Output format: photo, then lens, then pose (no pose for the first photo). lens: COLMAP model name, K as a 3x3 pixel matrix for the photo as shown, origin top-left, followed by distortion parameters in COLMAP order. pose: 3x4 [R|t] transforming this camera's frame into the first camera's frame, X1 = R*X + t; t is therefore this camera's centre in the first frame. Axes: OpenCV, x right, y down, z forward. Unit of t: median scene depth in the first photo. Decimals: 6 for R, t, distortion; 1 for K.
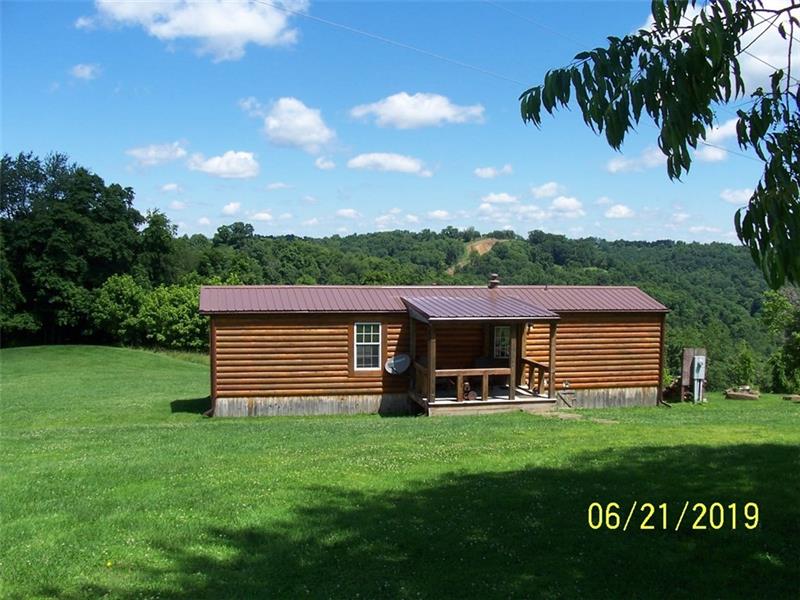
lens RADIAL K [[855.0, 0, 399.9], [0, 855.0, 331.4], [0, 0, 1]] dist [-0.118588, 0.015998]
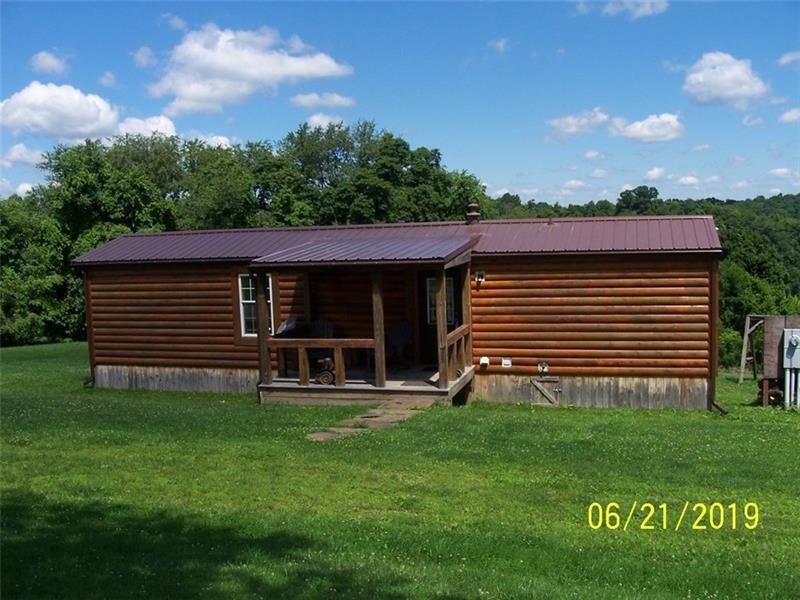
lens RADIAL K [[855.0, 0, 399.9], [0, 855.0, 331.4], [0, 0, 1]] dist [-0.118588, 0.015998]
pose [[0.873163, 0.022247, -0.486921, 0.397740], [-0.004768, 0.999300, 0.037108, 0.010922], [0.487405, -0.030080, 0.872658, 0.366060]]
